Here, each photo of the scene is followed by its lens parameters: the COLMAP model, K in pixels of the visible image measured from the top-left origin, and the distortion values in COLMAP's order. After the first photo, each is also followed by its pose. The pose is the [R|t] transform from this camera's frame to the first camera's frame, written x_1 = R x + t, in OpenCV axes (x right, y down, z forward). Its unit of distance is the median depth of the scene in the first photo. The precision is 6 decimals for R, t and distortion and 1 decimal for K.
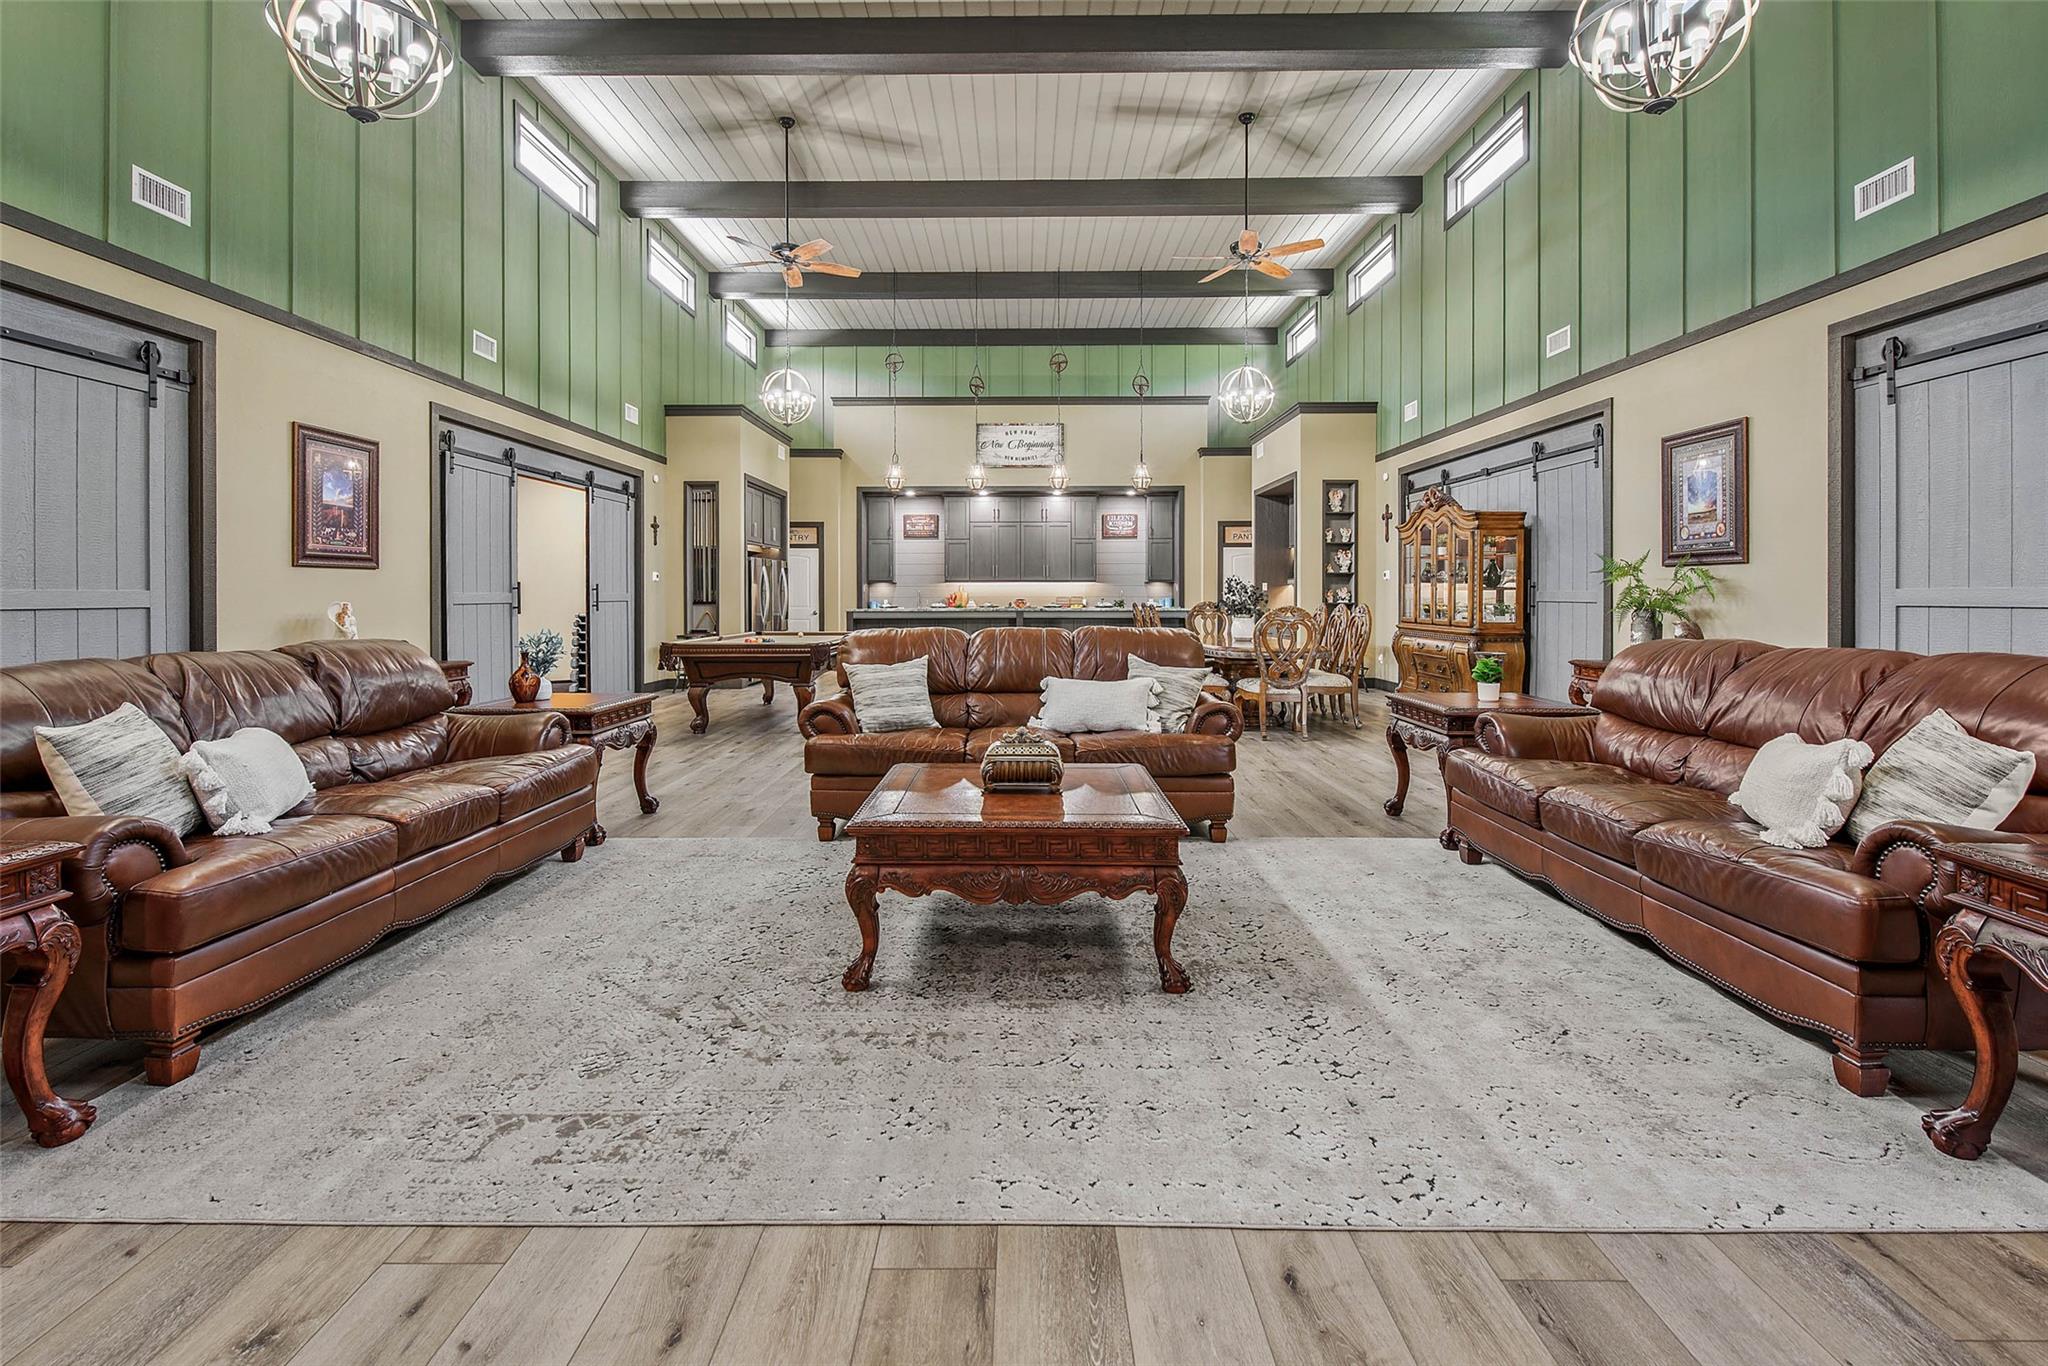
lens RADIAL K [[1048.4, 0, 1053.2], [0, 1048.4, 613.8], [0, 0, 1]] dist [0.021980, -0.002716]
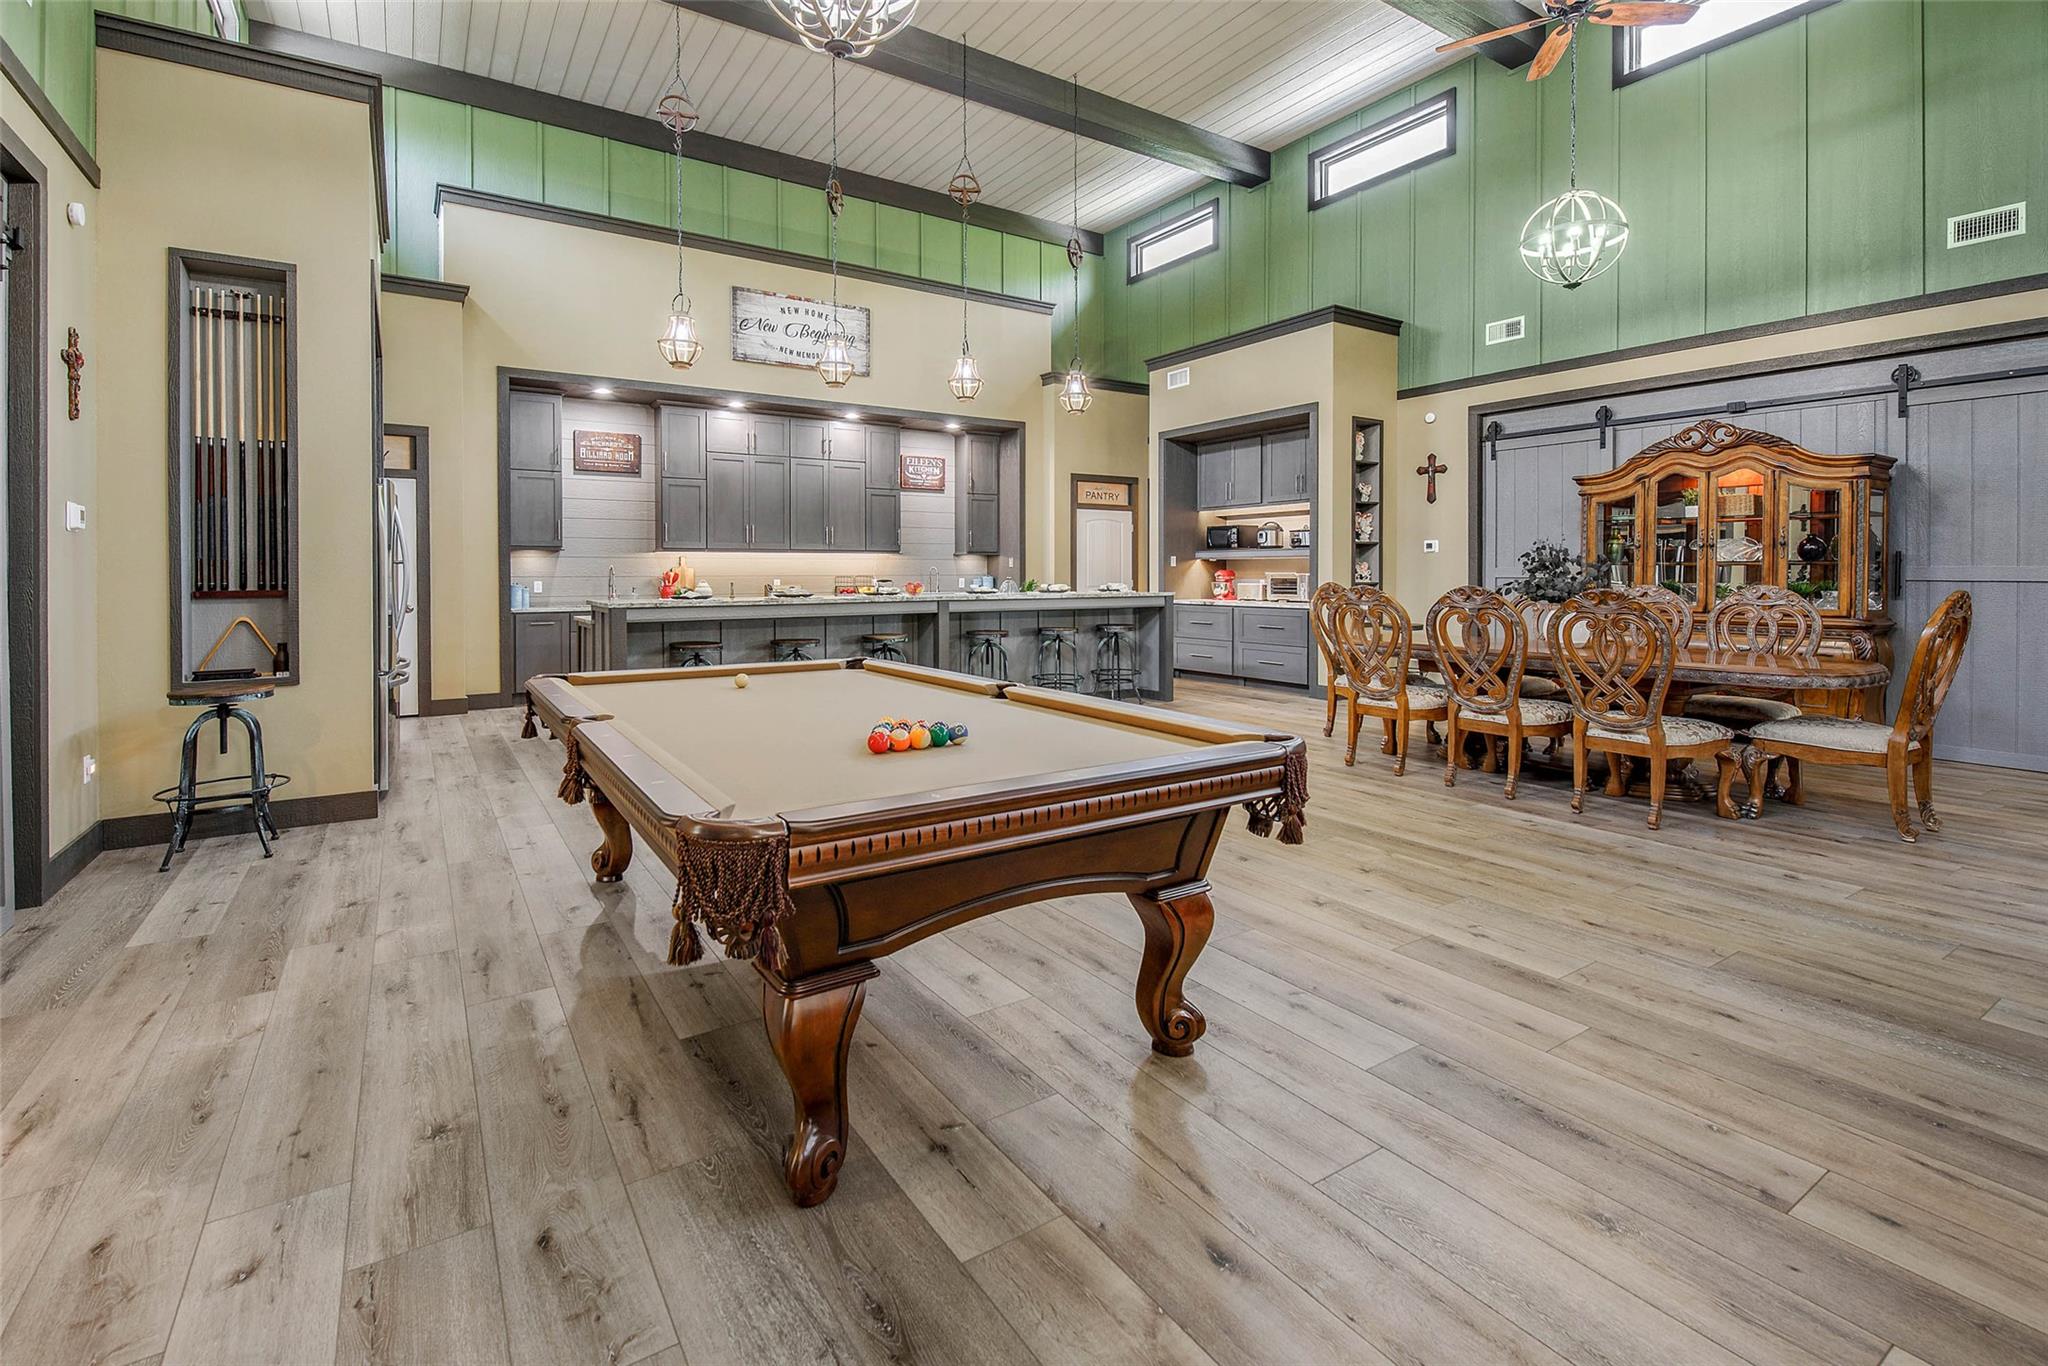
lens RADIAL K [[941.7, 0, 1073.6], [0, 941.7, 584.0], [0, 0, 1]] dist [-0.014879, 0.001167]
pose [[0.818133, -0.006427, 0.574993, -0.279048], [0.010964, 0.999930, -0.004422, -0.009017], [-0.574924, 0.009922, 0.818147, 0.568145]]
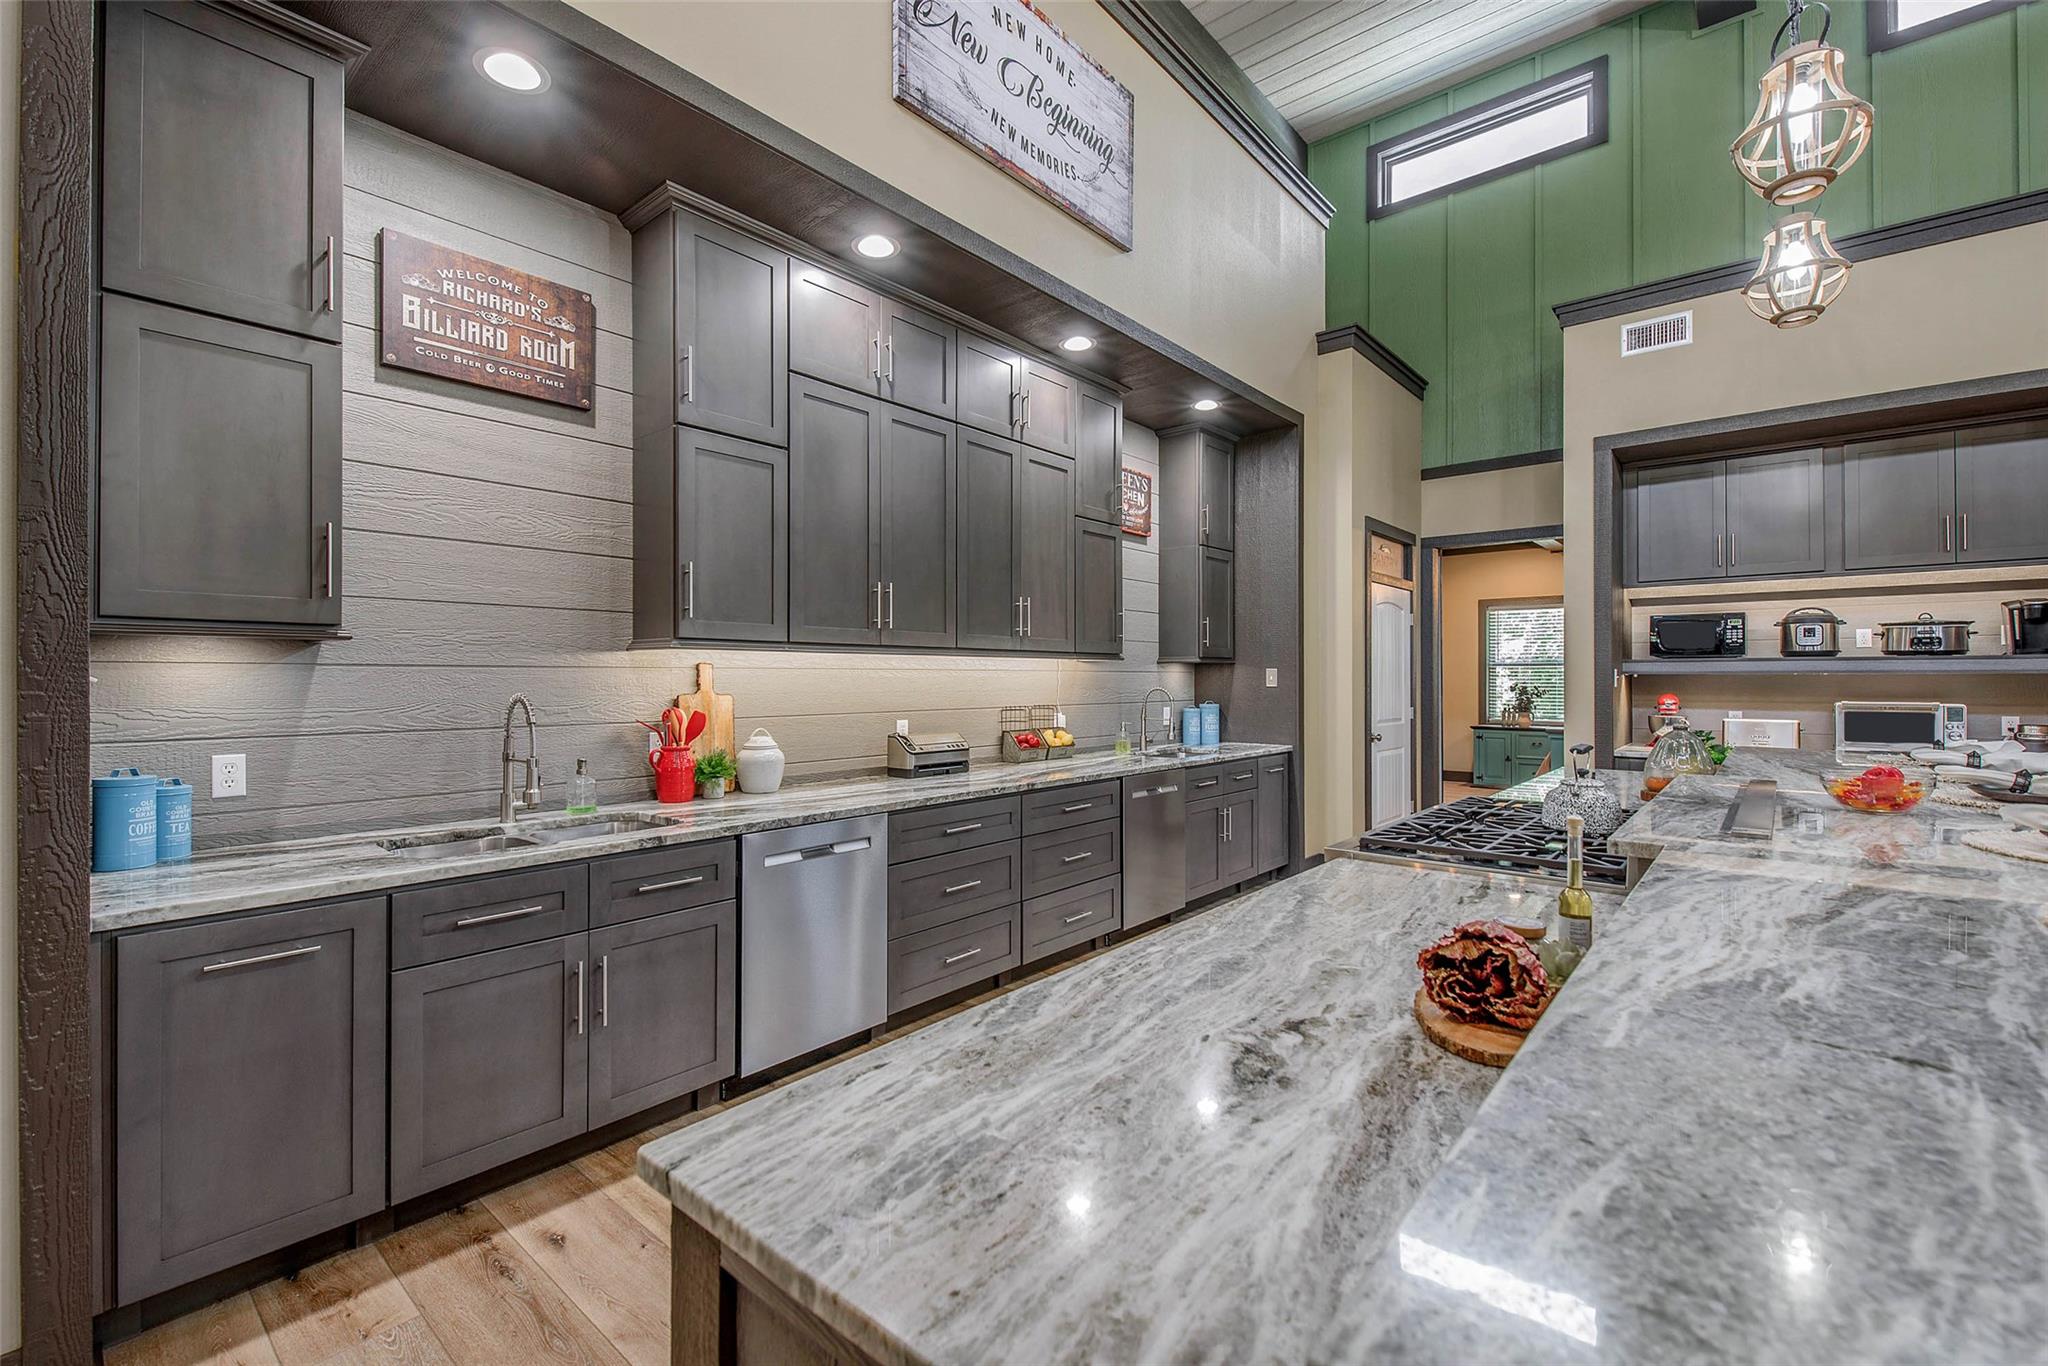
lens RADIAL K [[884.3, 0, 1017.9], [0, 884.3, 677.9], [0, 0, 1]] dist [0.017303, 0.000331]
pose [[0.652484, 0.002015, 0.757800, -0.239812], [0.011967, 0.999844, -0.012962, -0.028018], [-0.757708, 0.017526, 0.652359, 1.090934]]
